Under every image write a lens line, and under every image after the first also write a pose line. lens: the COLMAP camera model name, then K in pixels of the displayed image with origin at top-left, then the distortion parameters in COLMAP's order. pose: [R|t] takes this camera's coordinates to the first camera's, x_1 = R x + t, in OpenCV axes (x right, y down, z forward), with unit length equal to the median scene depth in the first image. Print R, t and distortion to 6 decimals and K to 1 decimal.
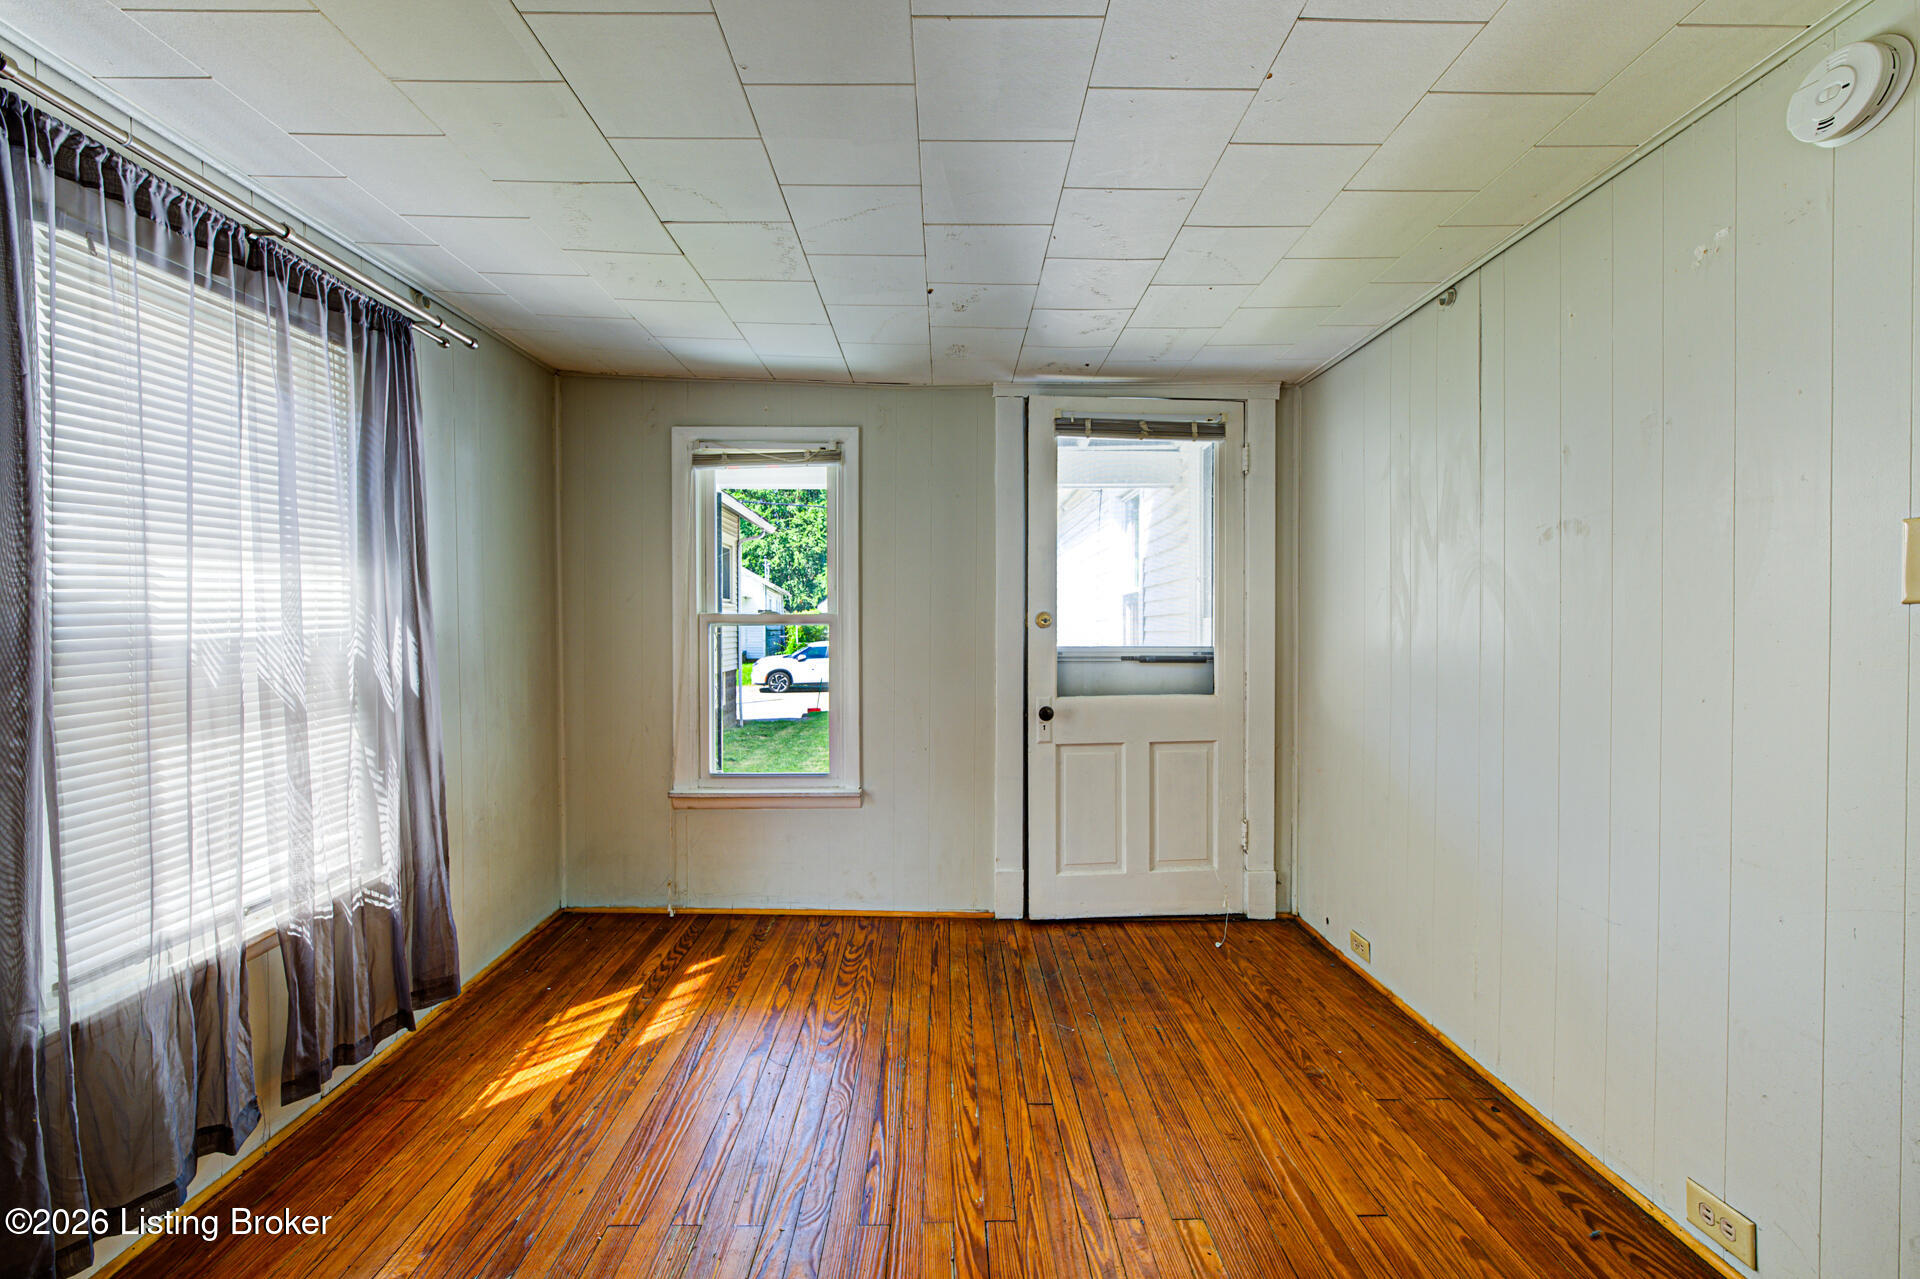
lens RADIAL K [[806.0, 0, 963.2], [0, 806.0, 646.2], [0, 0, 1]] dist [-0.003765, 0.001159]
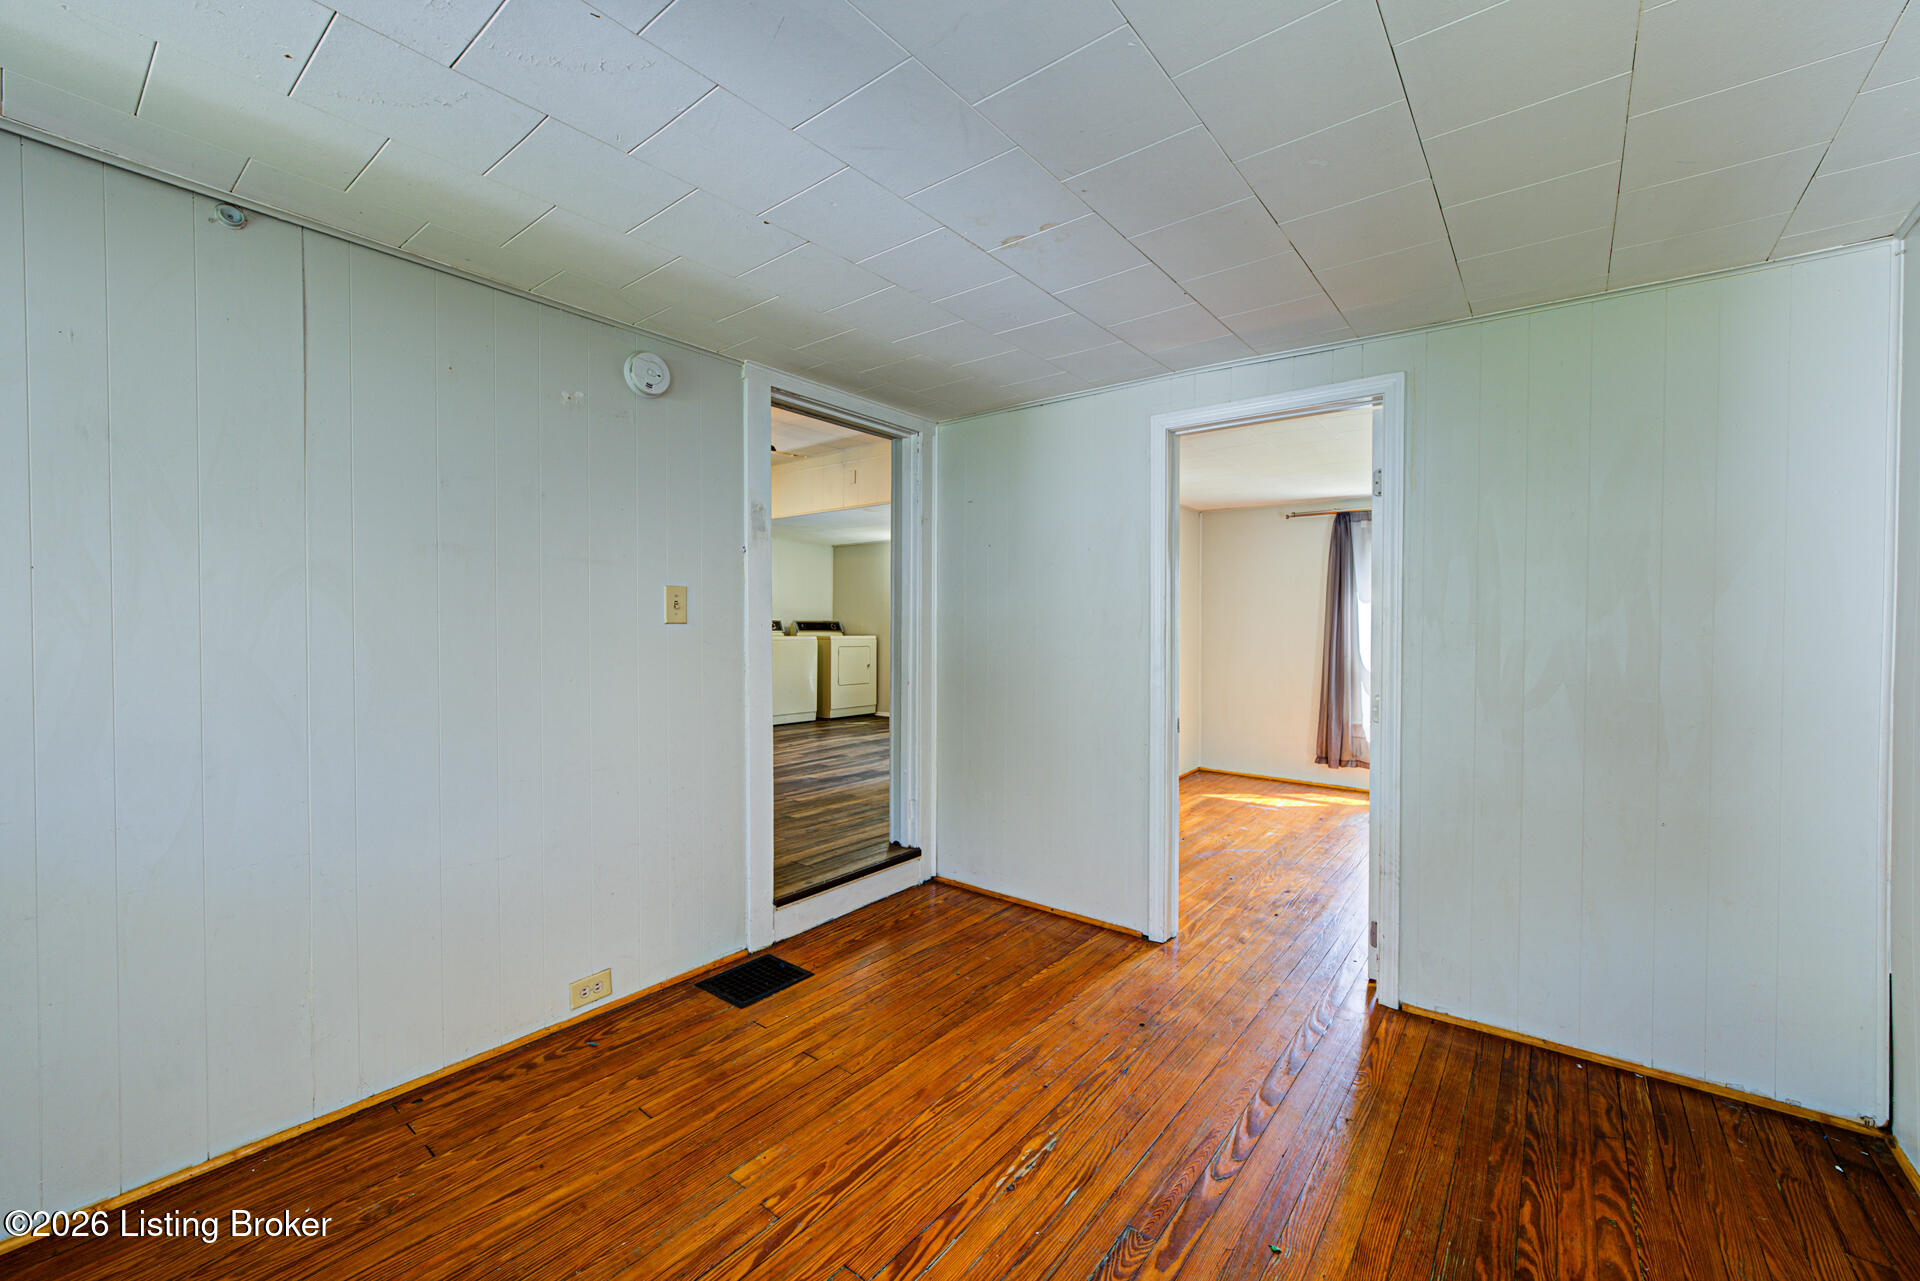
lens RADIAL K [[760.4, 0, 962.0], [0, 760.4, 641.0], [0, 0, 1]] dist [0.002132, 0.000570]
pose [[-0.779960, -0.013685, 0.625680, -0.531412], [0.008068, 0.999458, 0.031917, -0.043537], [-0.625778, 0.029942, -0.779427, 1.424631]]
